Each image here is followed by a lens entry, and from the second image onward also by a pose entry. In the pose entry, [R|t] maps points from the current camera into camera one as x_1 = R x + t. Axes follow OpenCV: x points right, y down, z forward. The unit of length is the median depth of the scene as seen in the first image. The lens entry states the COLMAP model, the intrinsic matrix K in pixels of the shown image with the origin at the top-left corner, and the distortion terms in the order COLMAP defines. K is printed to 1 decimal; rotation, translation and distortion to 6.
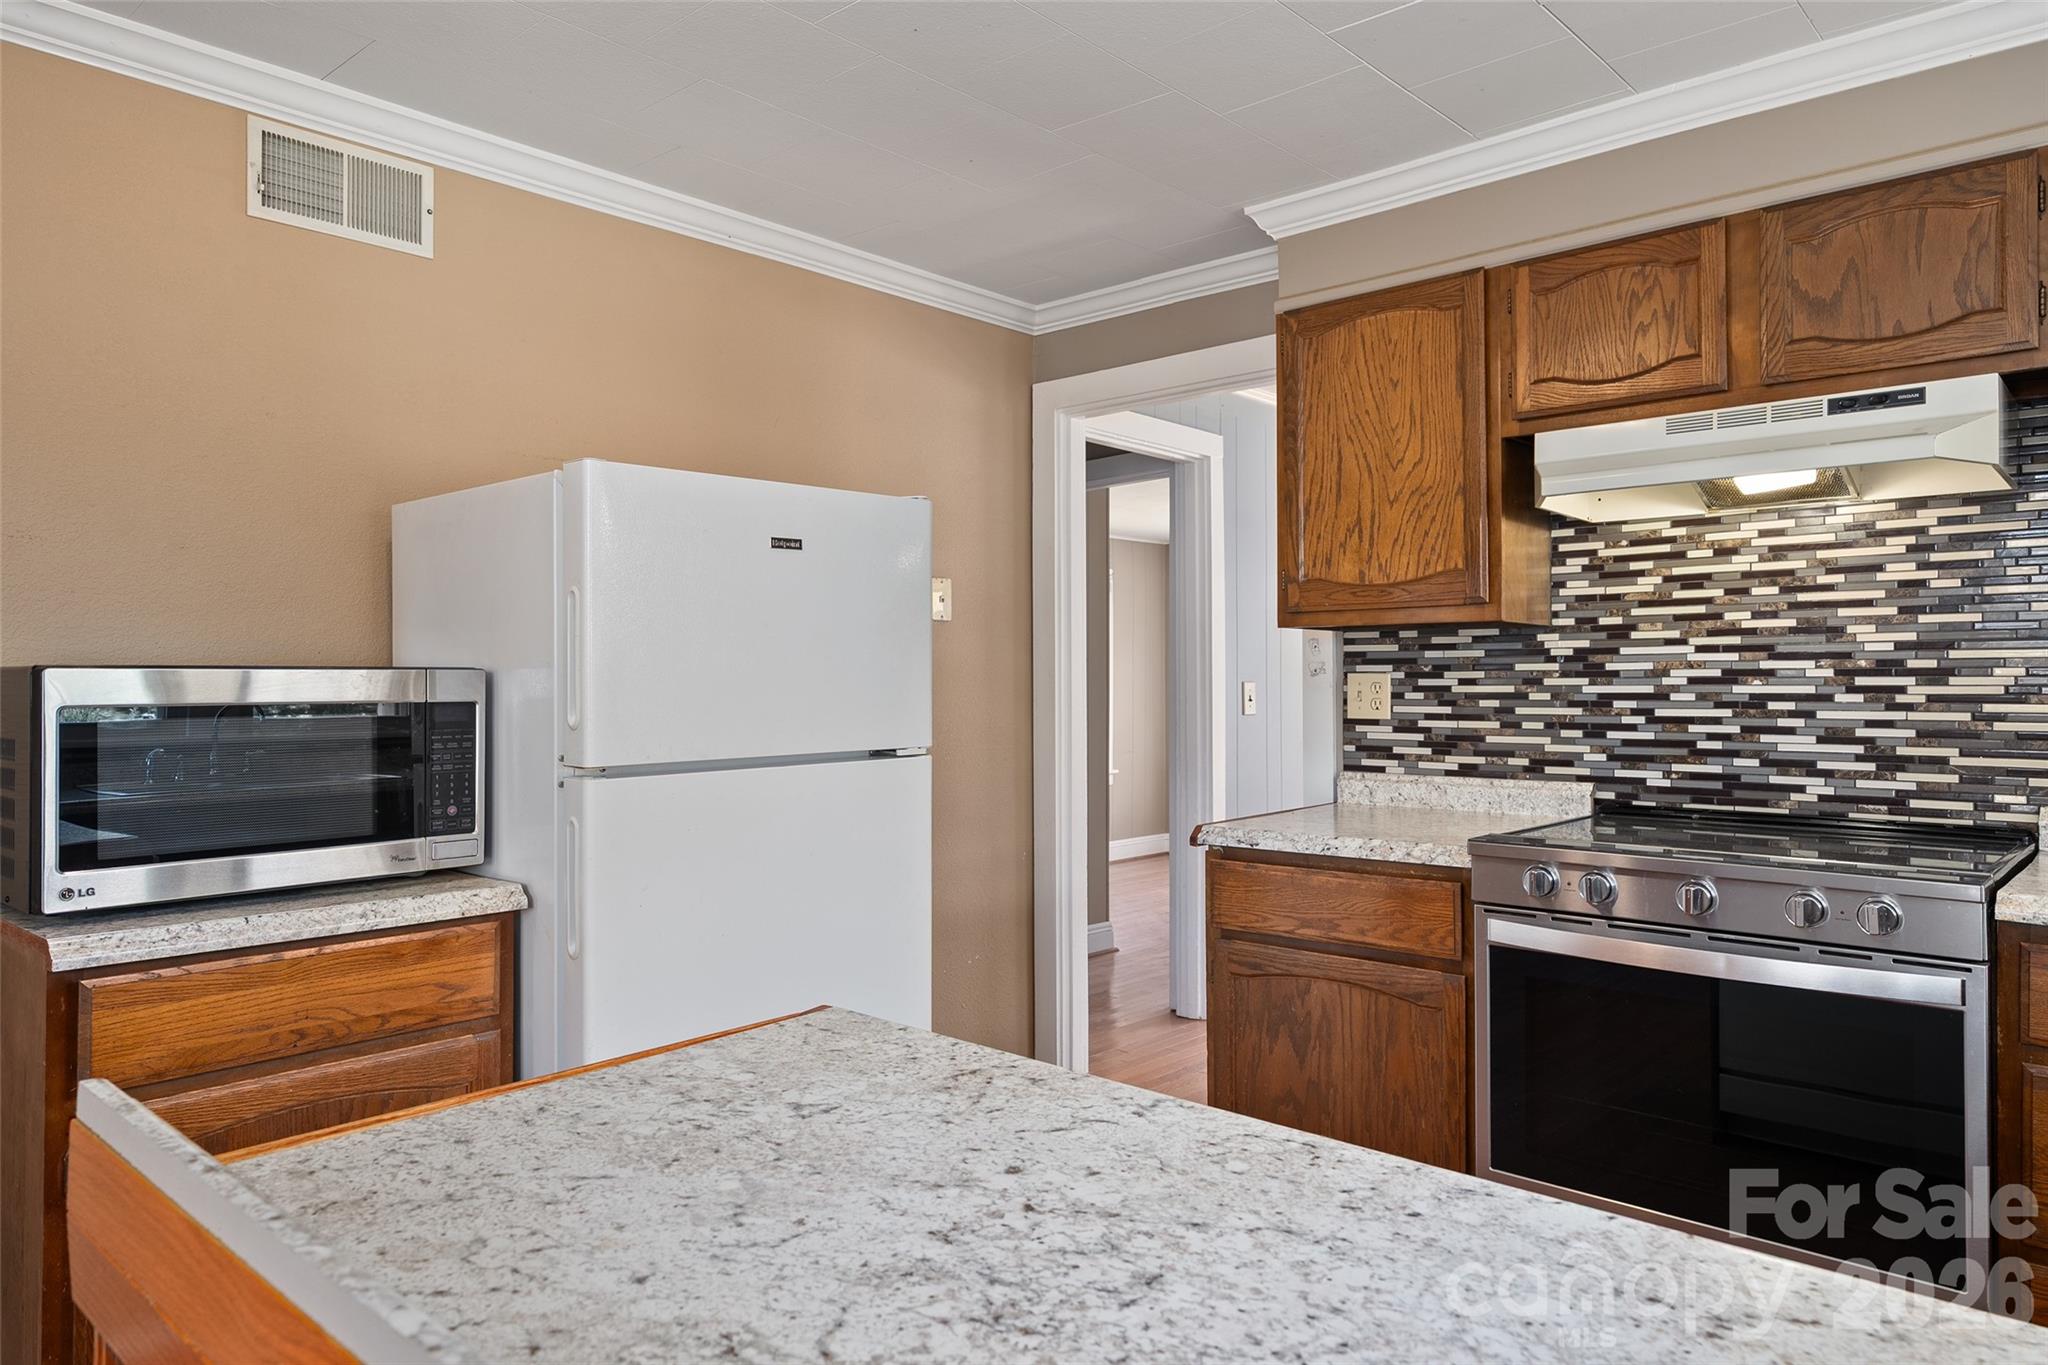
lens RADIAL K [[1328.7, 0, 1013.1], [0, 1328.7, 679.5], [0, 0, 1]] dist [0.003358, -0.000217]
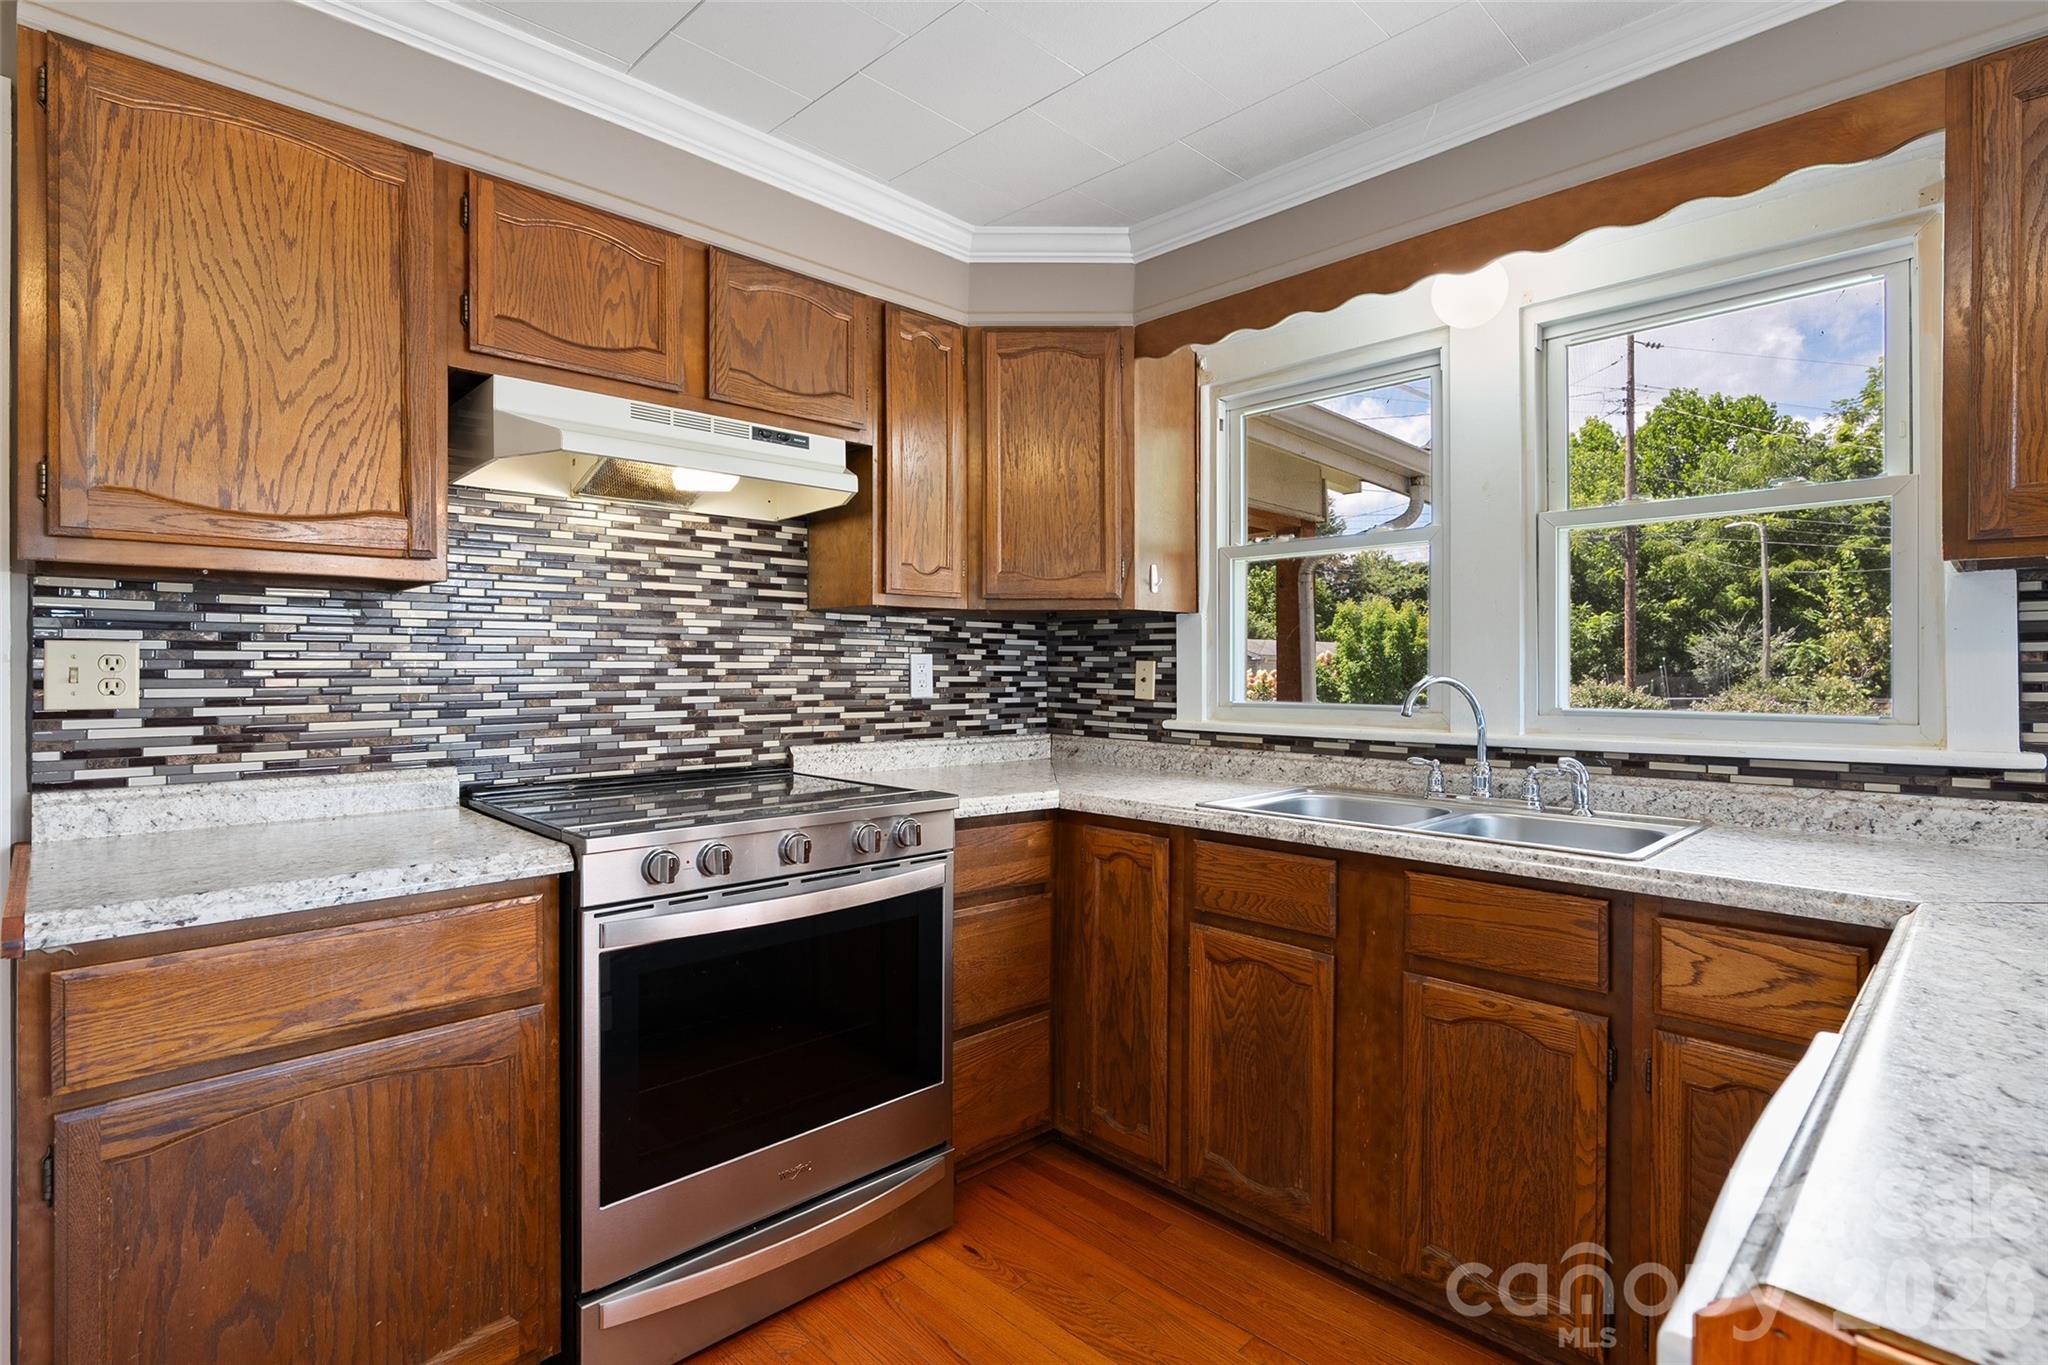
lens RADIAL K [[996.7, 0, 1014.4], [0, 996.7, 669.9], [0, 0, 1]] dist [0.000035, -0.000183]
pose [[0.051487, 0.000849, 0.998673, -0.251753], [-0.000797, 0.999999, -0.000809, 0.011869], [-0.998673, -0.000754, 0.051487, 0.619765]]
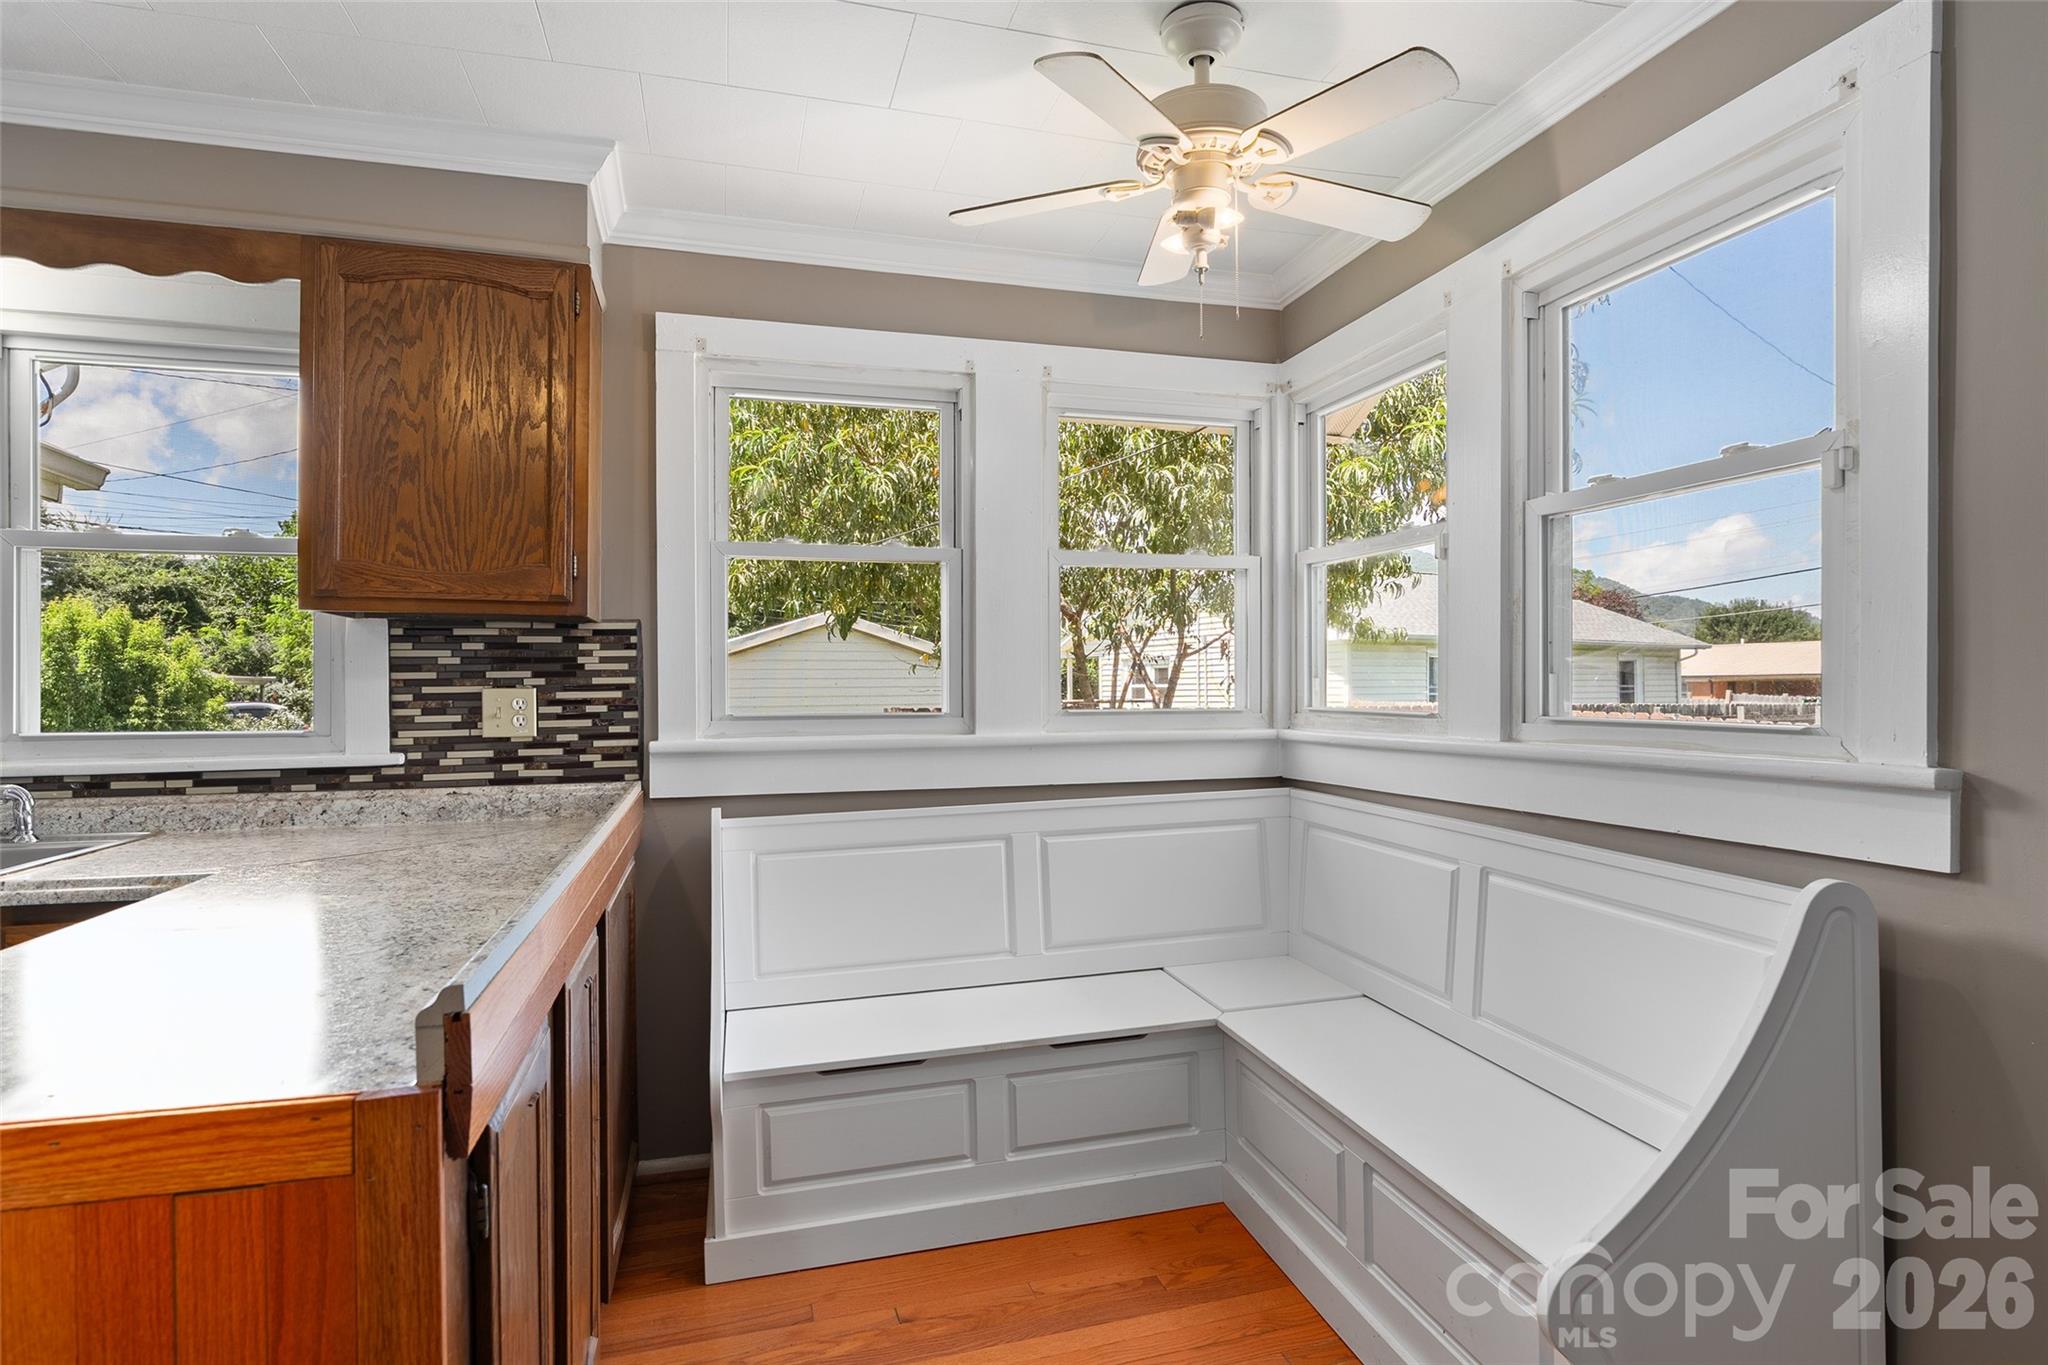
lens RADIAL K [[1052.9, 0, 1016.9], [0, 1052.9, 684.5], [0, 0, 1]] dist [0.004731, 0.000620]
pose [[-0.843438, 0.004138, 0.537211, -0.530815], [0.002945, 0.999991, -0.003079, 0.008241], [-0.537219, -0.001015, -0.843442, 0.496749]]
